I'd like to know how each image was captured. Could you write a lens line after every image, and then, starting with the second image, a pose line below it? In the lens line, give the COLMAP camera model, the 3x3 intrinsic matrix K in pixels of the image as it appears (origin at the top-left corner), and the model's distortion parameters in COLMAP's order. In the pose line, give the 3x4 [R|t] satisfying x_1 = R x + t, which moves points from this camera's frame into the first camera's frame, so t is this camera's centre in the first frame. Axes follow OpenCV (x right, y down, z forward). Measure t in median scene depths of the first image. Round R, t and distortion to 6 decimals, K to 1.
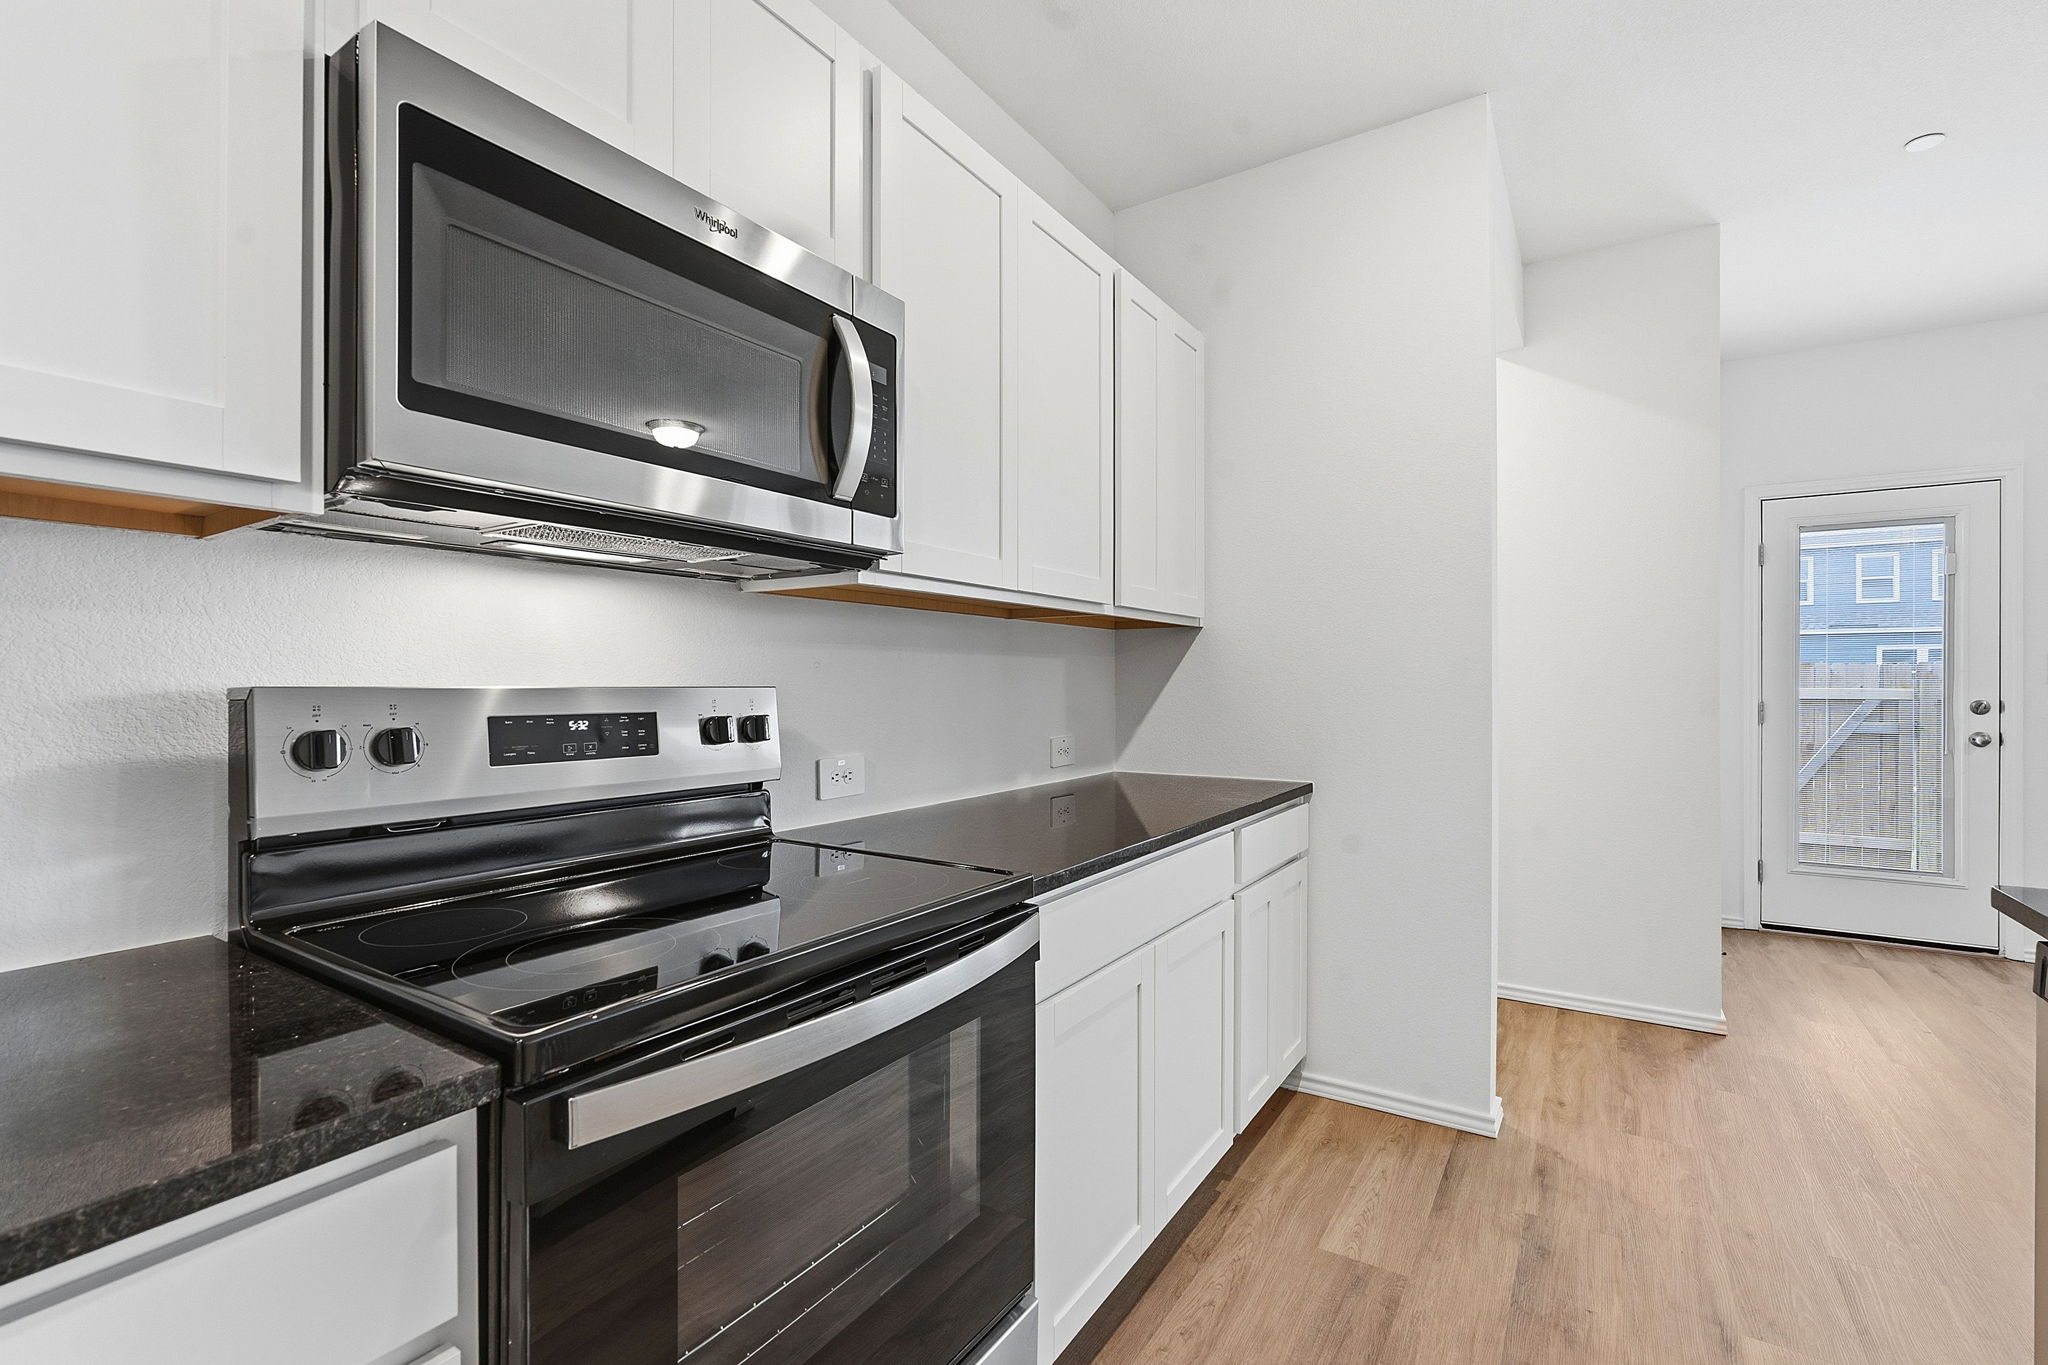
lens RADIAL K [[907.0, 0, 1029.4], [0, 907.0, 674.8], [0, 0, 1]] dist [-0.000998, -0.000086]
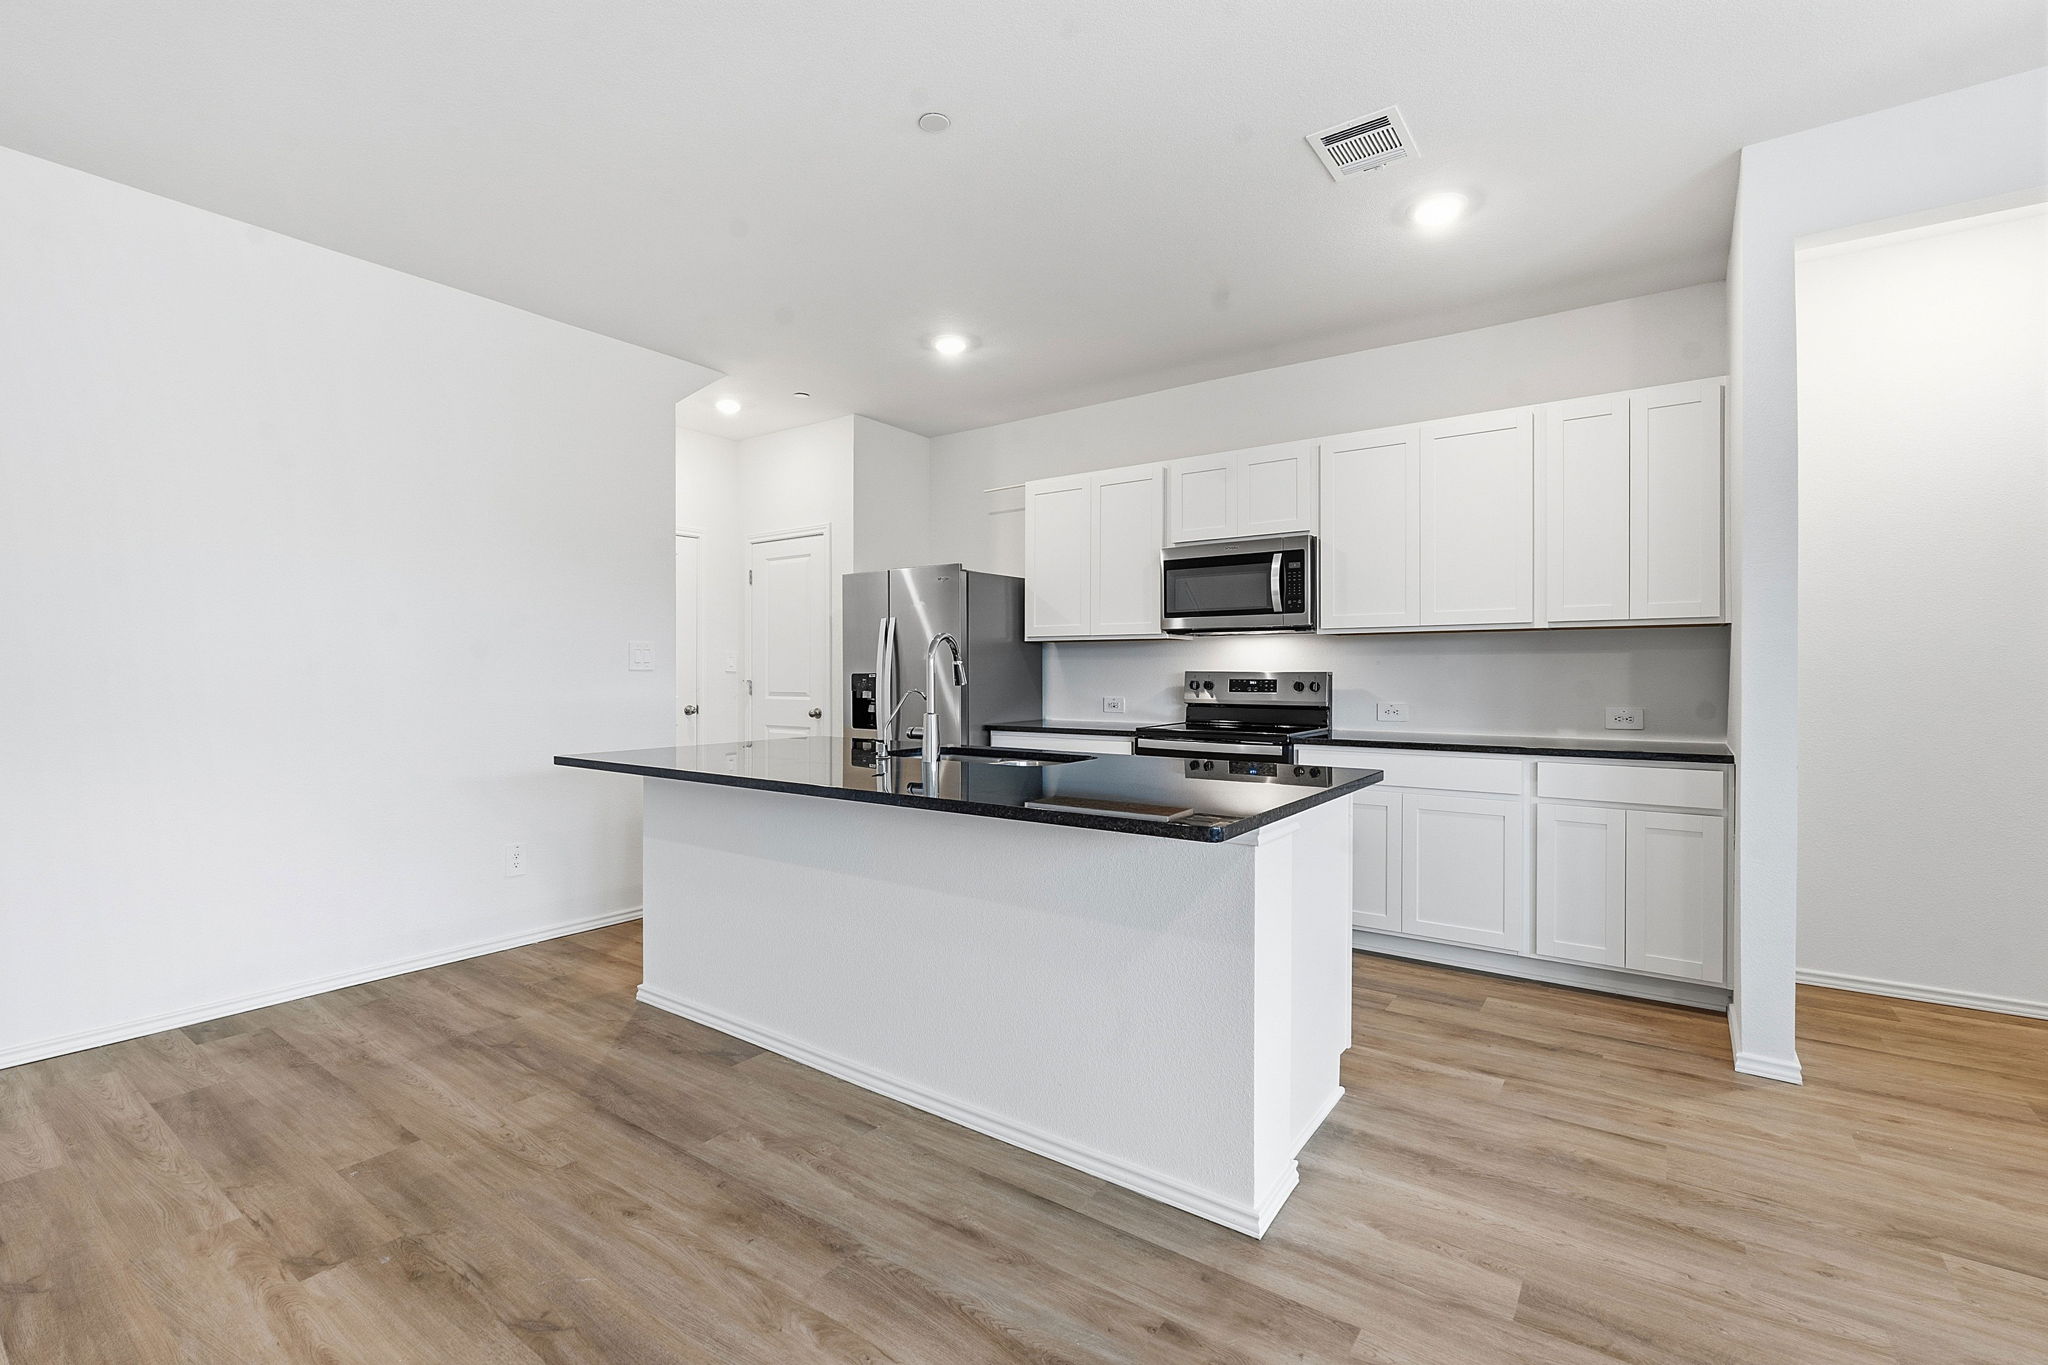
lens RADIAL K [[907.0, 0, 1029.4], [0, 907.0, 674.8], [0, 0, 1]] dist [-0.000998, -0.000086]
pose [[-0.048568, 0.001623, -0.998819, 2.793095], [0.006537, 0.999978, 0.001307, 0.015179], [0.998798, -0.006466, -0.048578, 0.289892]]
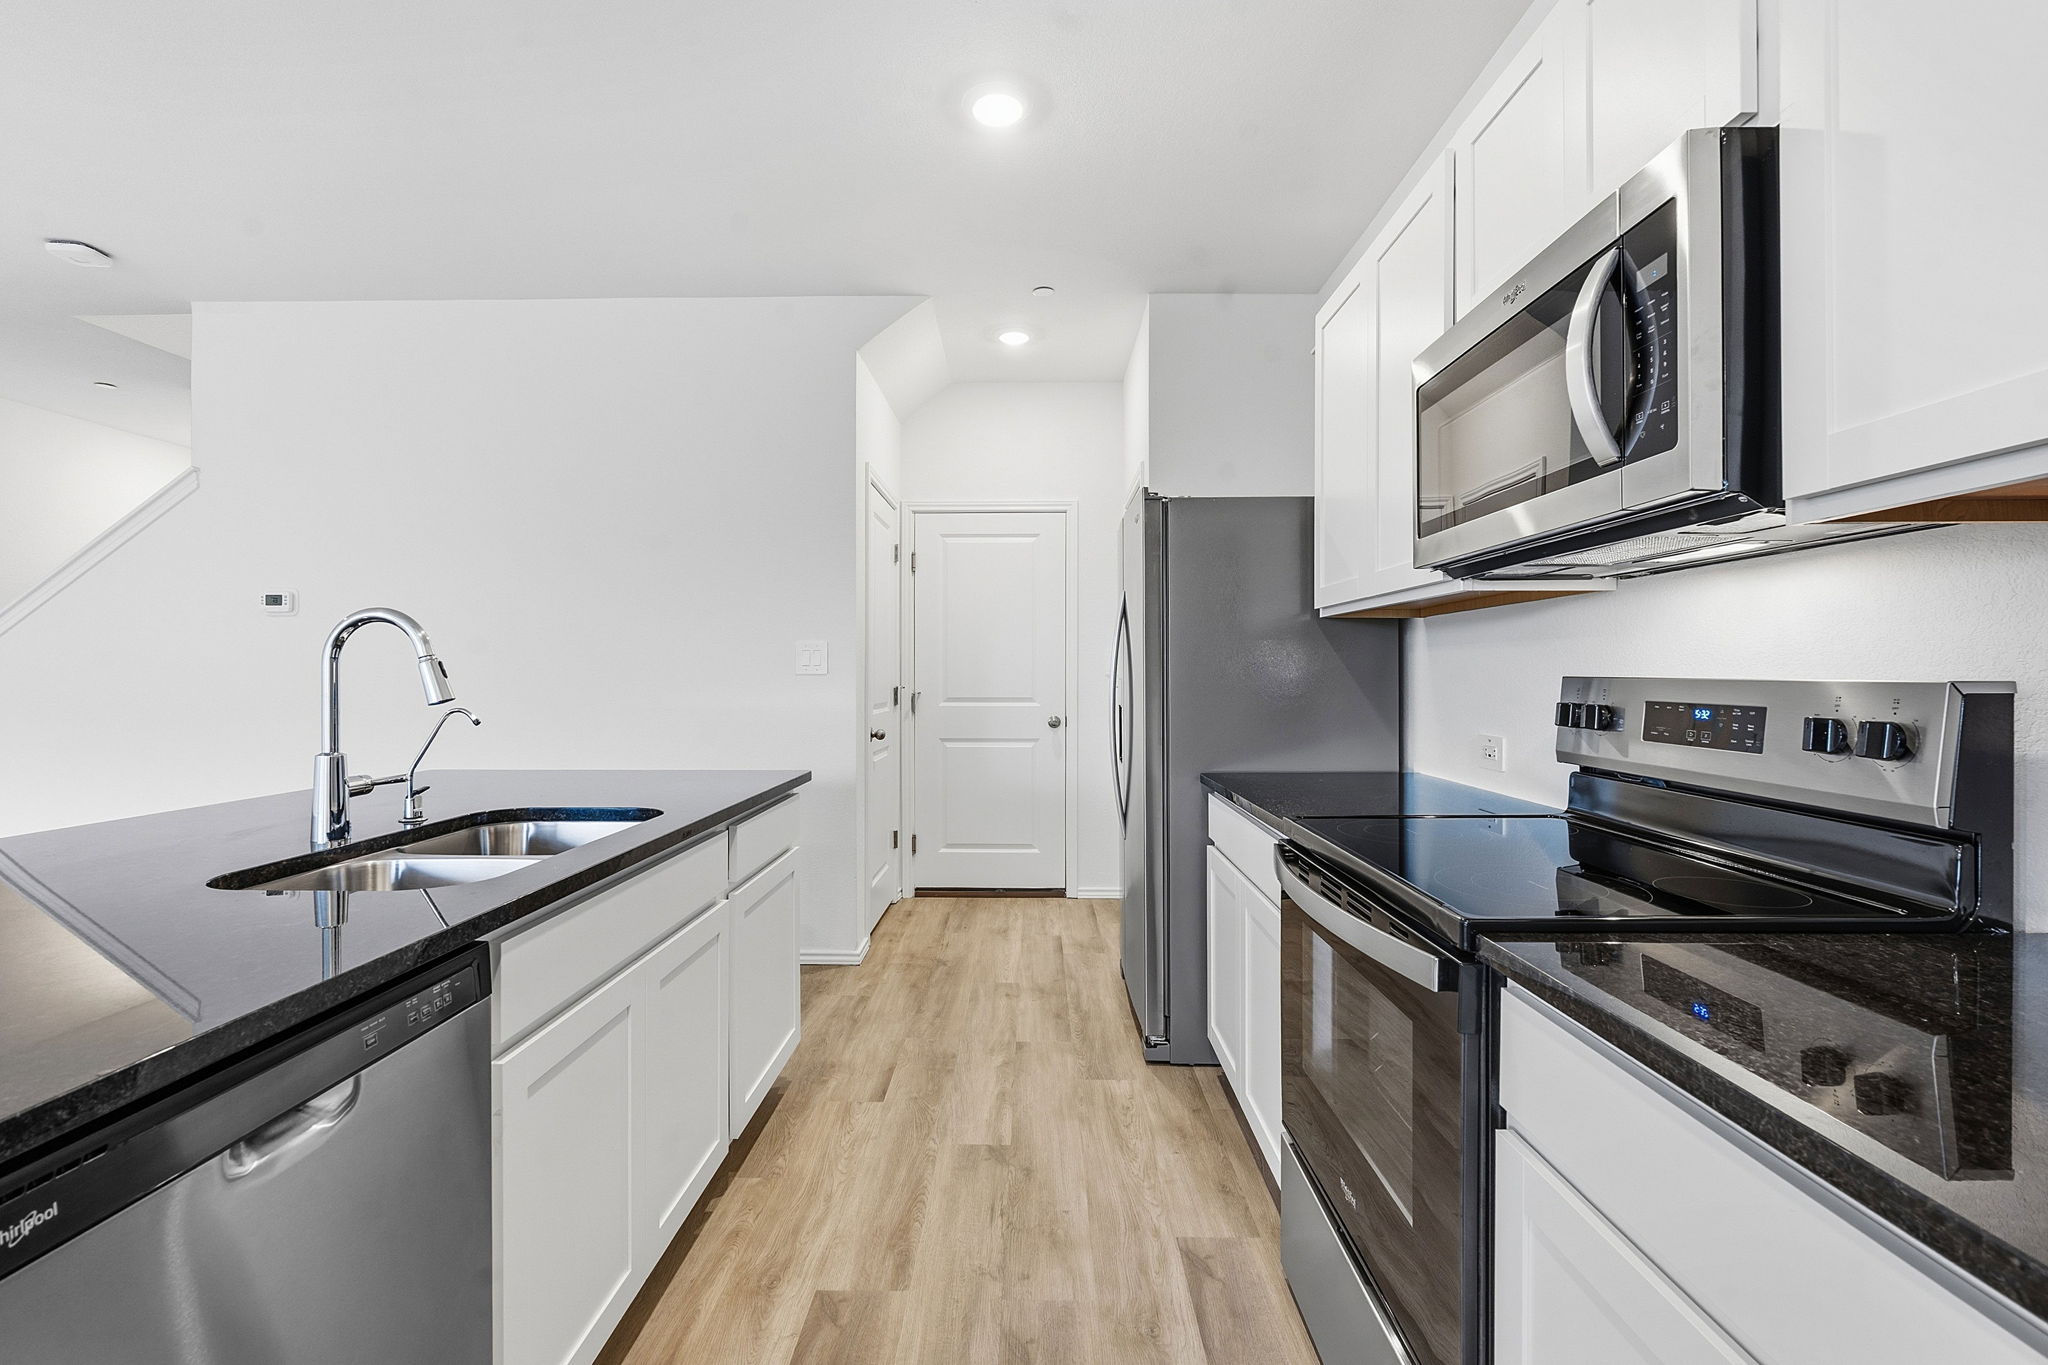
lens RADIAL K [[907.0, 0, 1029.4], [0, 907.0, 674.8], [0, 0, 1]] dist [-0.000998, -0.000086]
pose [[-0.846374, 0.000170, -0.532589, 0.679745], [0.003681, 0.999978, -0.005531, 0.011879], [0.532577, -0.006642, -0.846356, 1.375412]]
